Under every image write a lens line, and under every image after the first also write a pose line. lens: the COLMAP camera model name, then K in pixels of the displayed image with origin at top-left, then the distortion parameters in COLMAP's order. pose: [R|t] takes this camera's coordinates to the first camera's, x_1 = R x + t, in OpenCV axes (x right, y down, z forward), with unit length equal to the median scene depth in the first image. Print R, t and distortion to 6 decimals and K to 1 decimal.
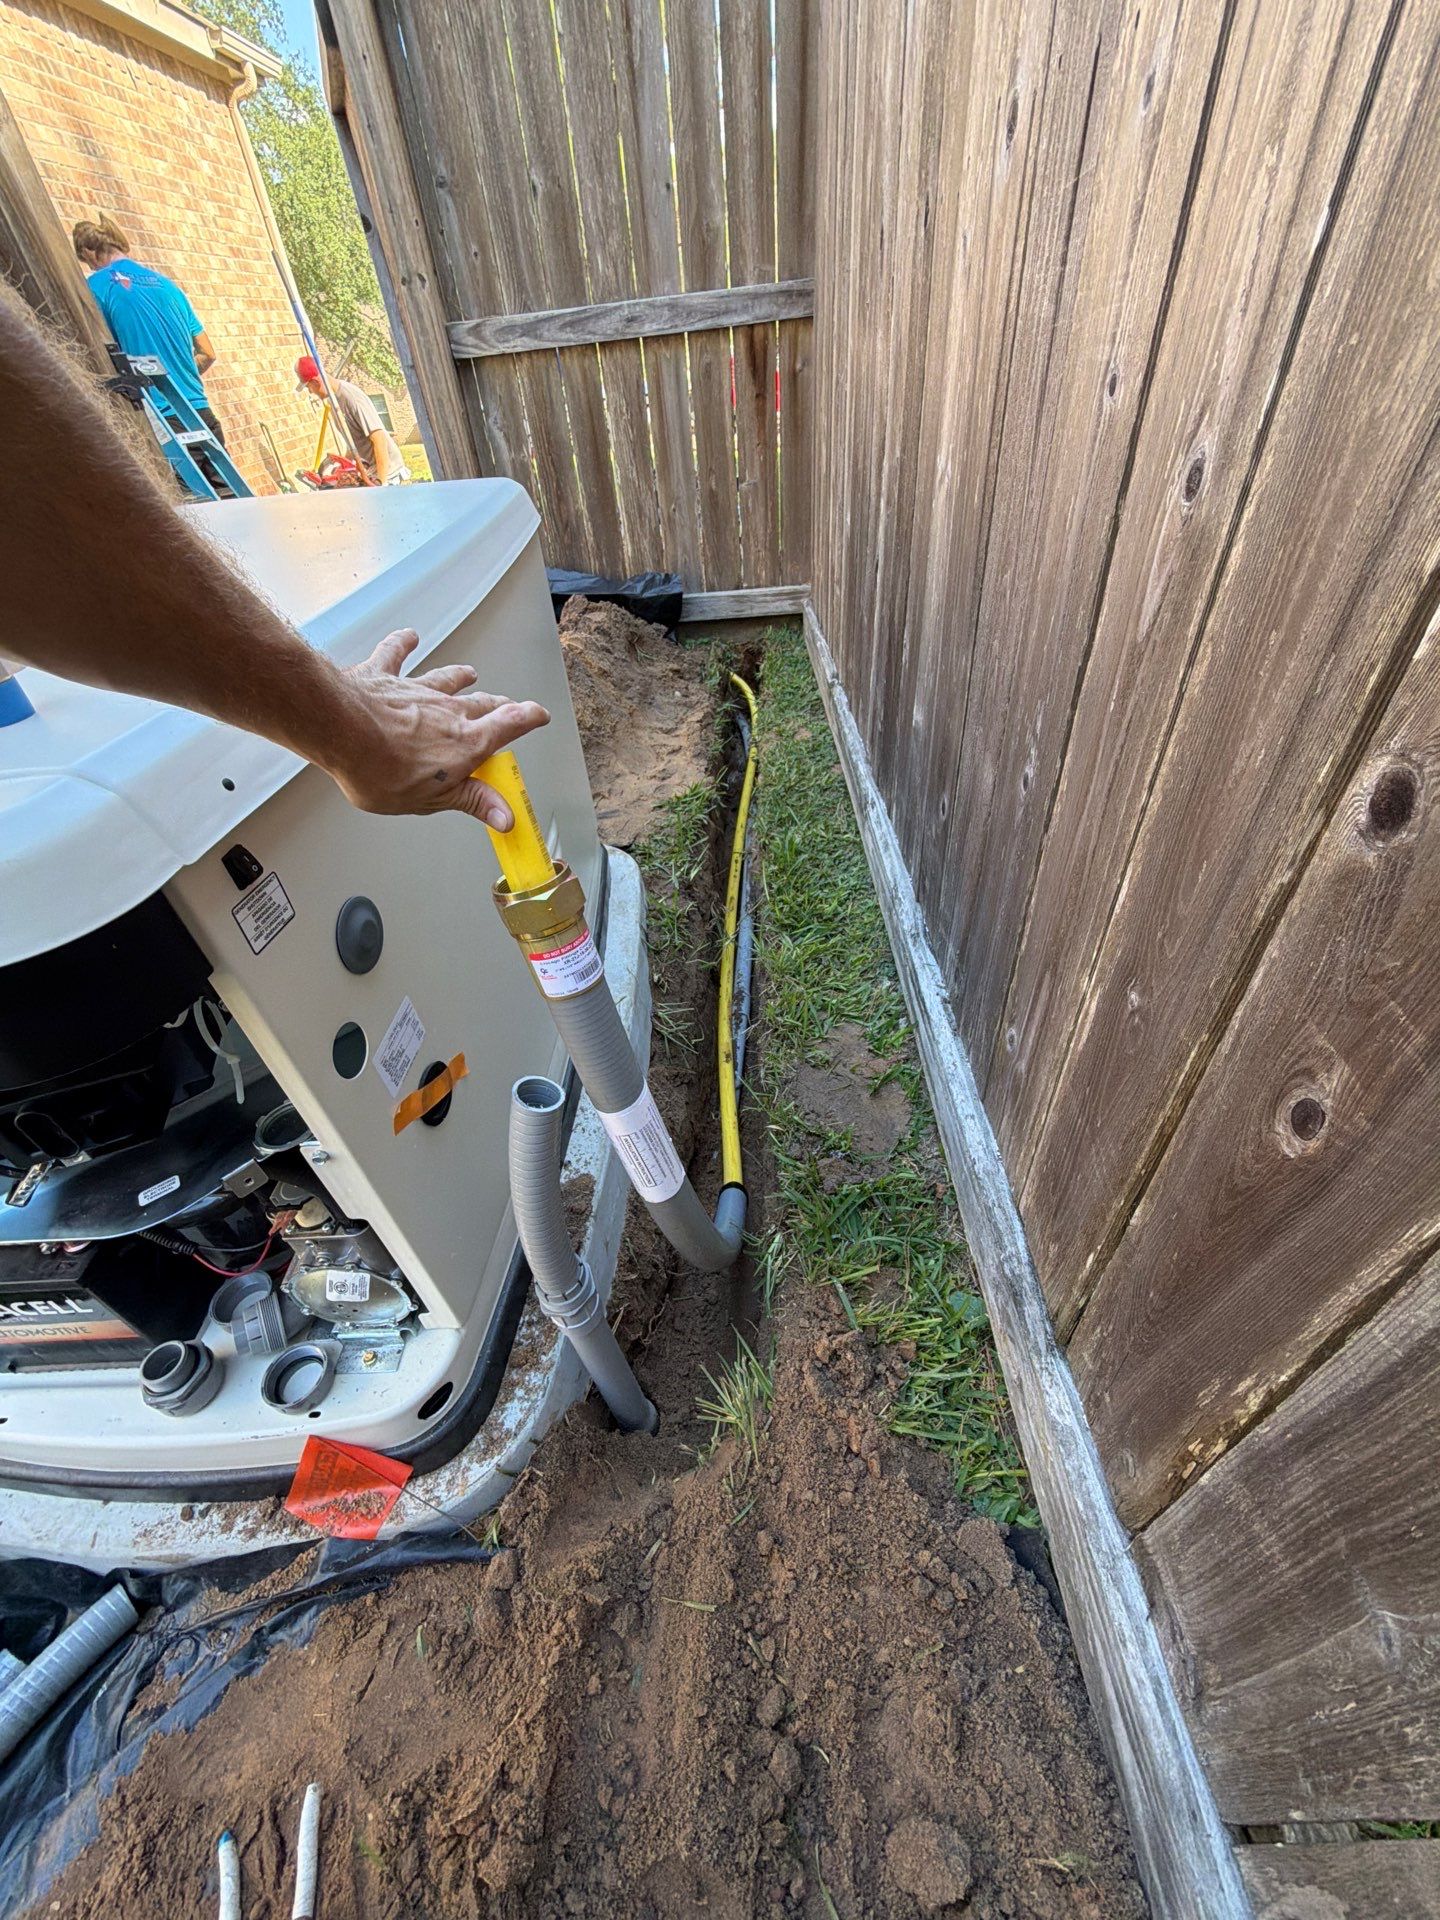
lens RADIAL K [[767.8, 0, 720.0], [0, 767.8, 960.0], [0, 0, 1]] dist [0.002990, -0.000020]
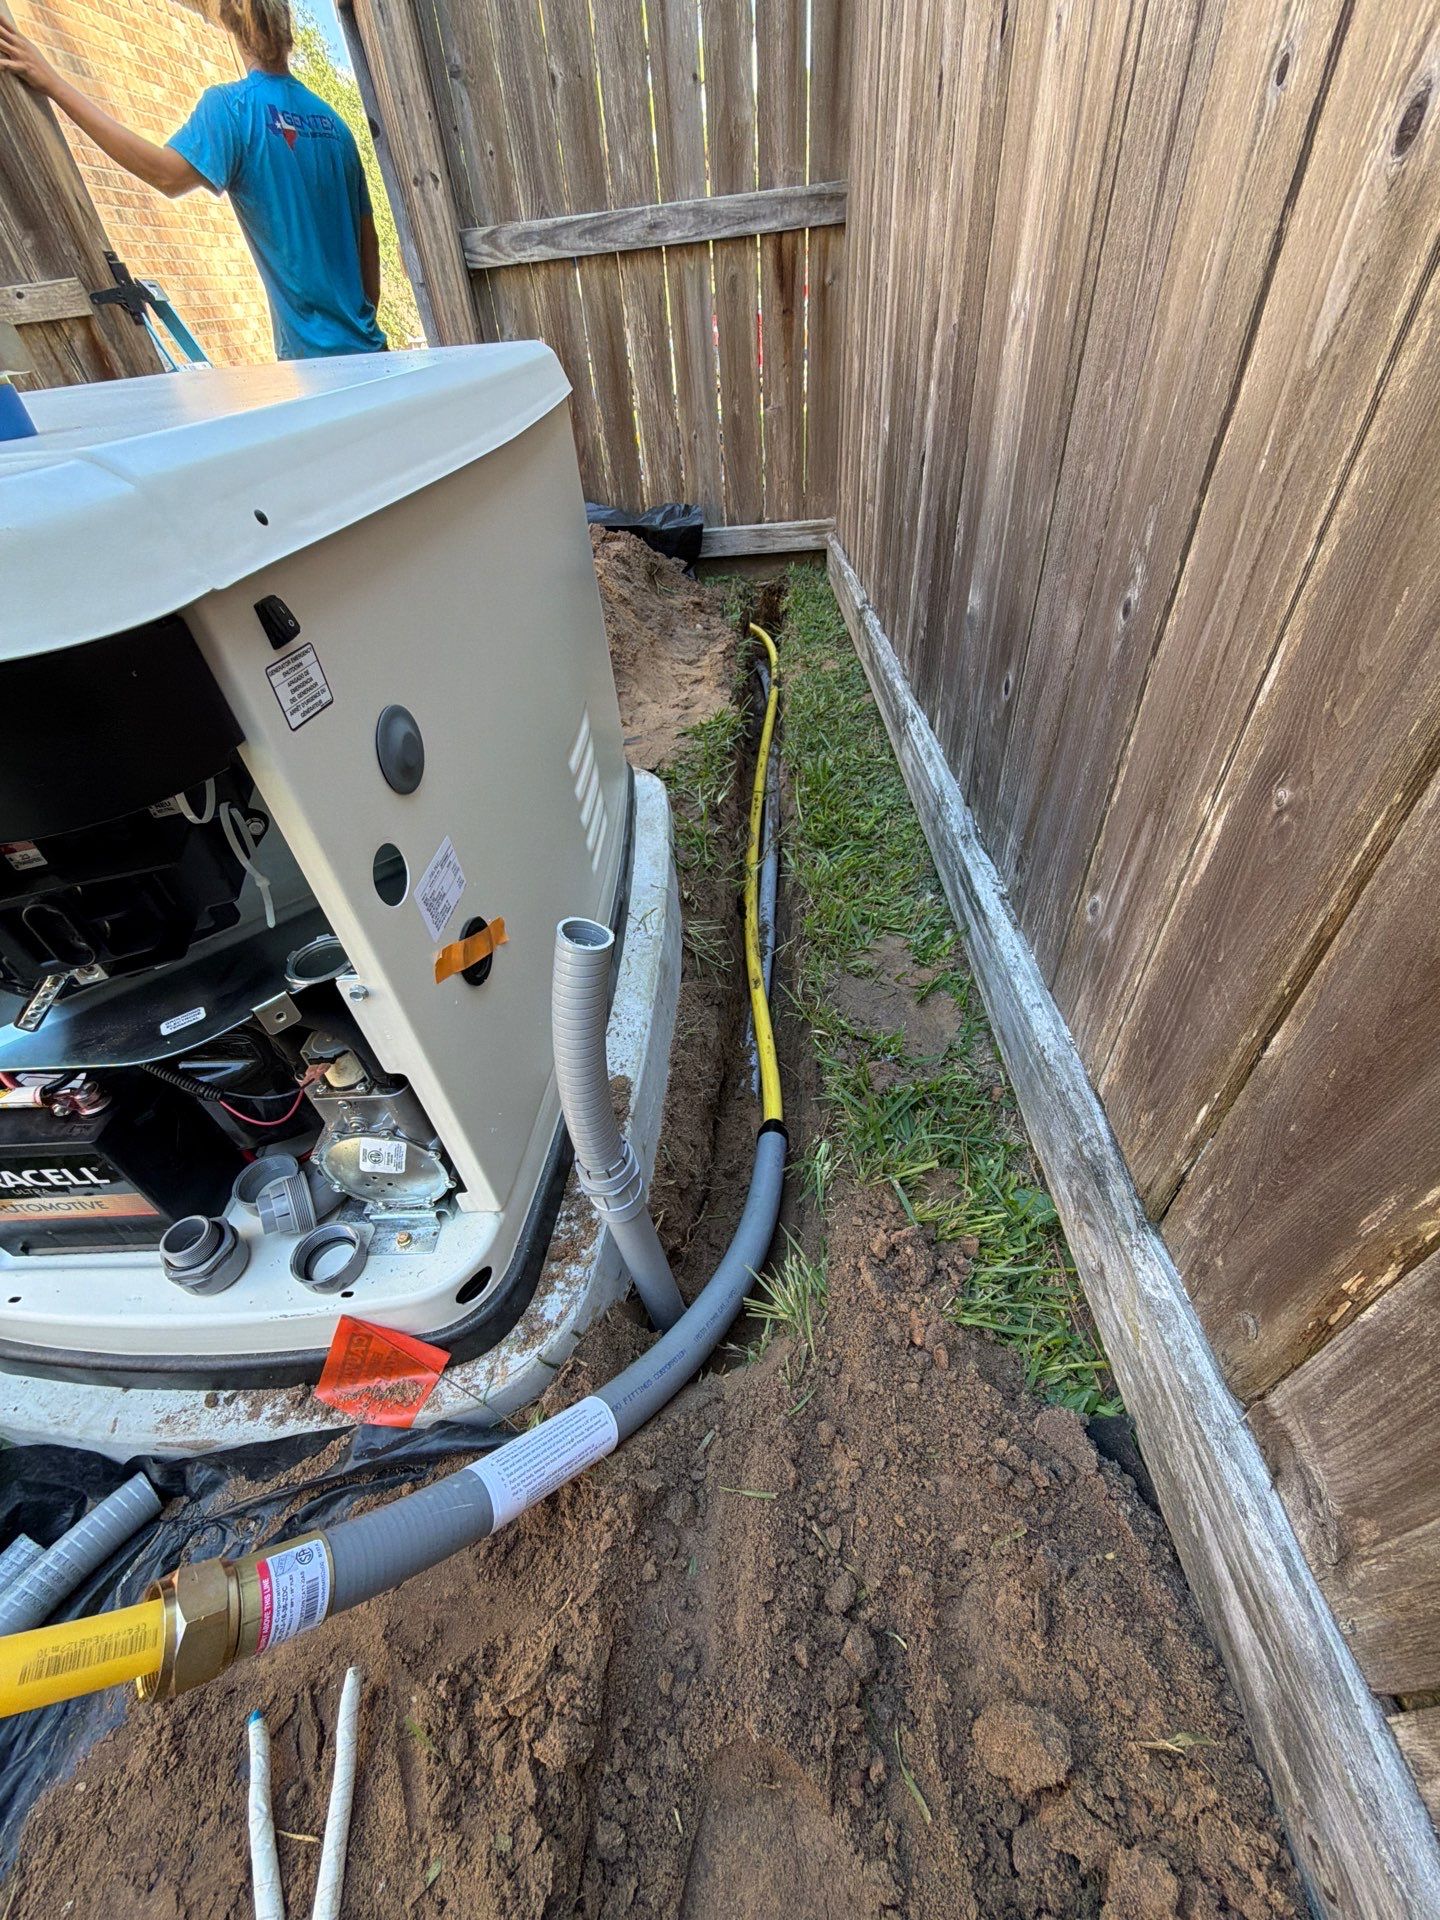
lens RADIAL K [[767.8, 0, 720.0], [0, 767.8, 960.0], [0, 0, 1]] dist [0.002990, -0.000020]
pose [[0.999959, 0.008338, -0.003439, -0.071192], [-0.008242, 0.999601, 0.027024, 0.152233], [0.003663, -0.026995, 0.999629, 0.074591]]
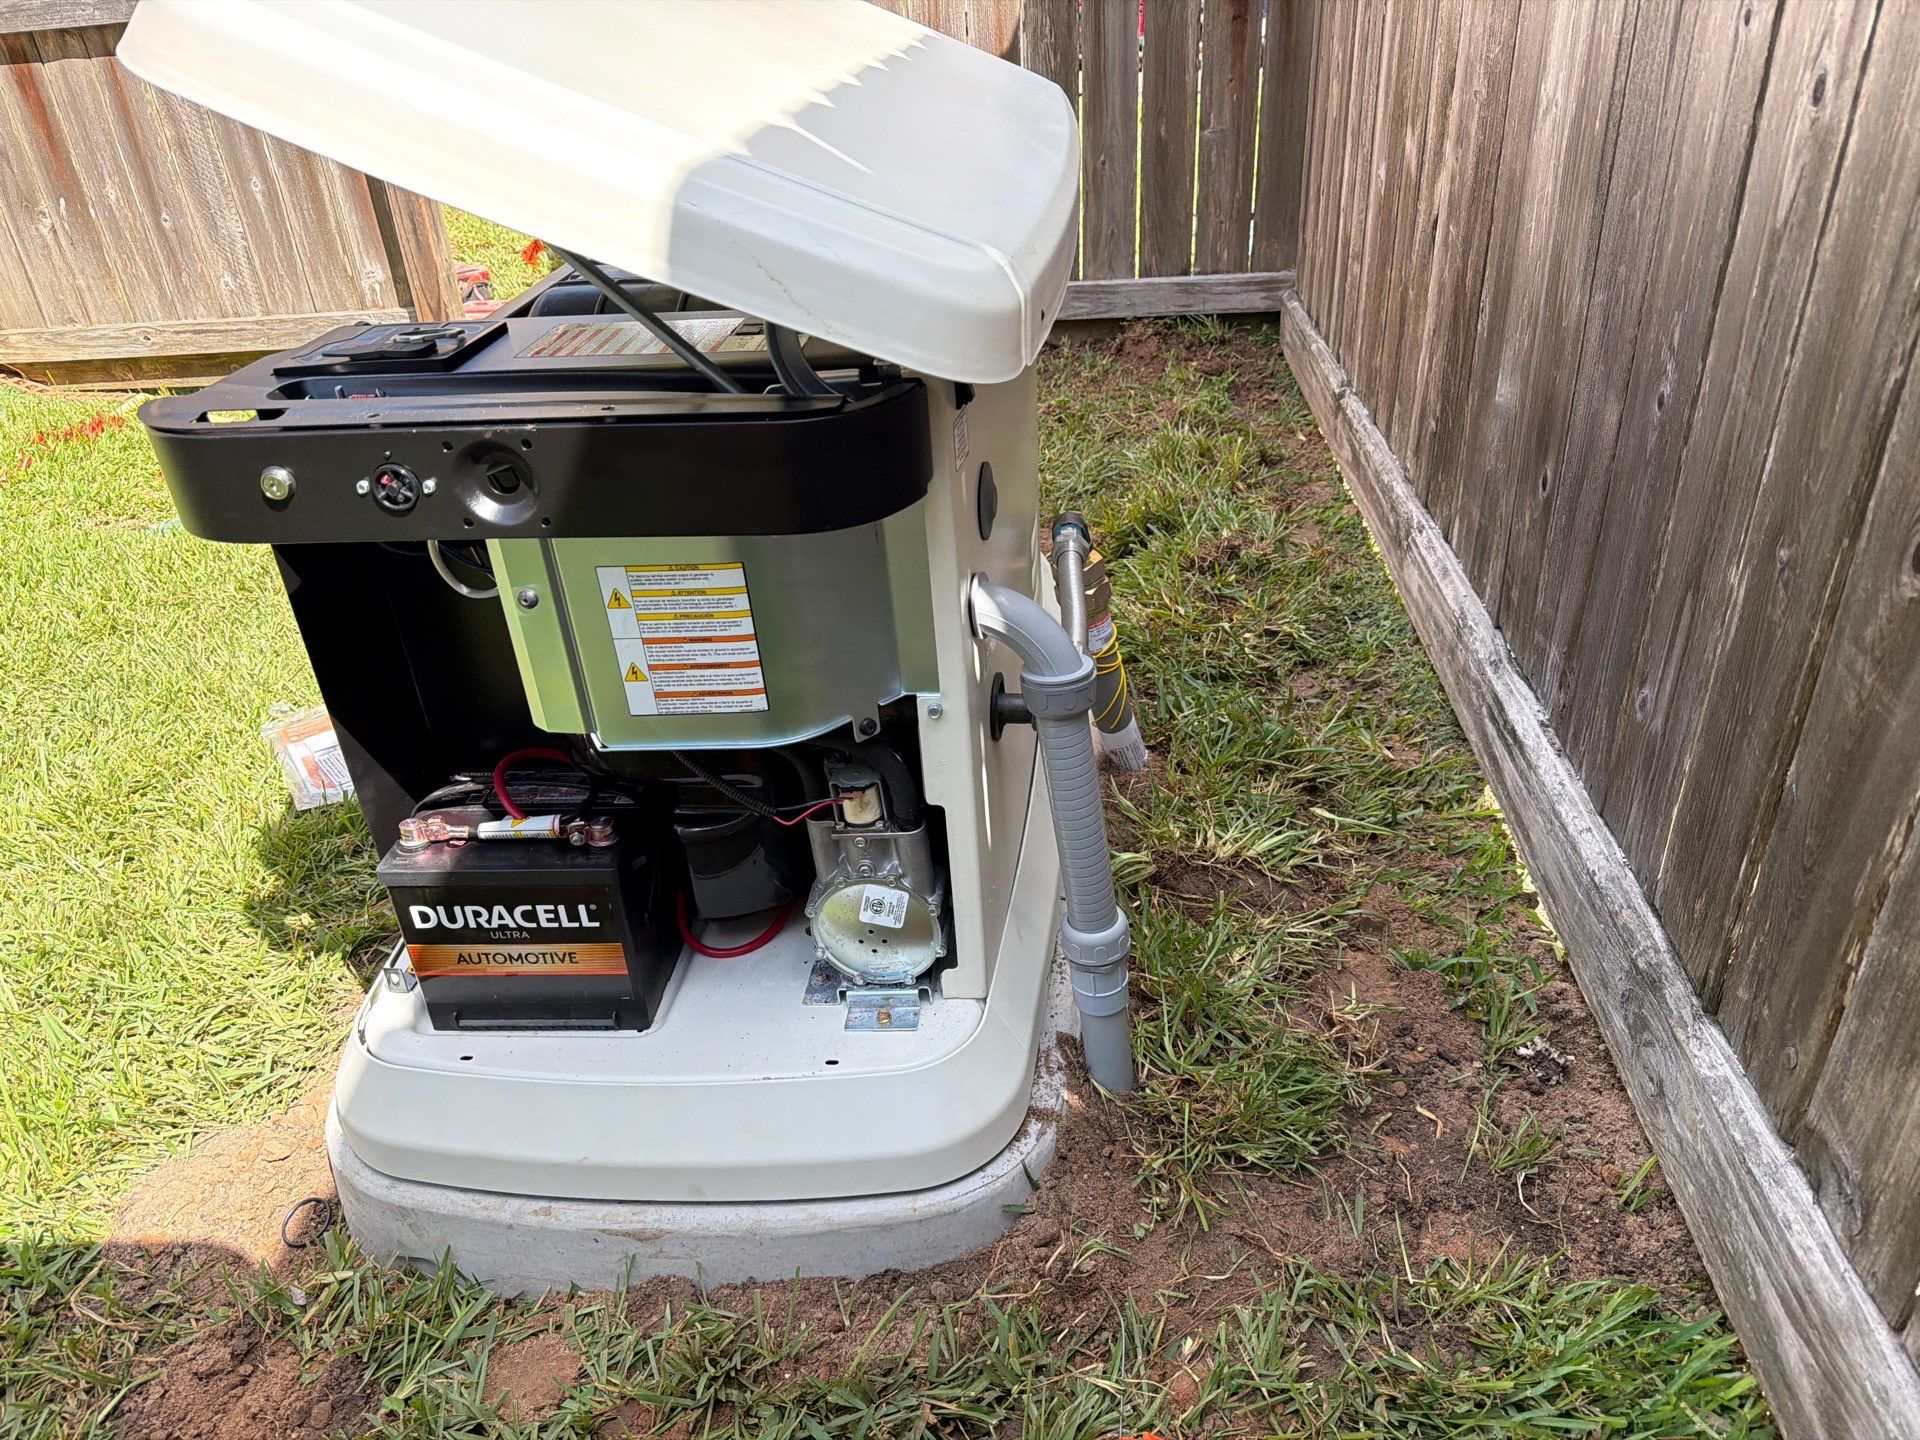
lens RADIAL K [[1374.0, 0, 932.8], [0, 1374.0, 731.5], [0, 0, 1]] dist [0.009496, -0.011934]
pose [[0.995245, 0.056149, -0.079589, -0.302659], [-0.067653, 0.986348, -0.150138, 0.441318], [0.070073, 0.154809, 0.985456, -0.598955]]
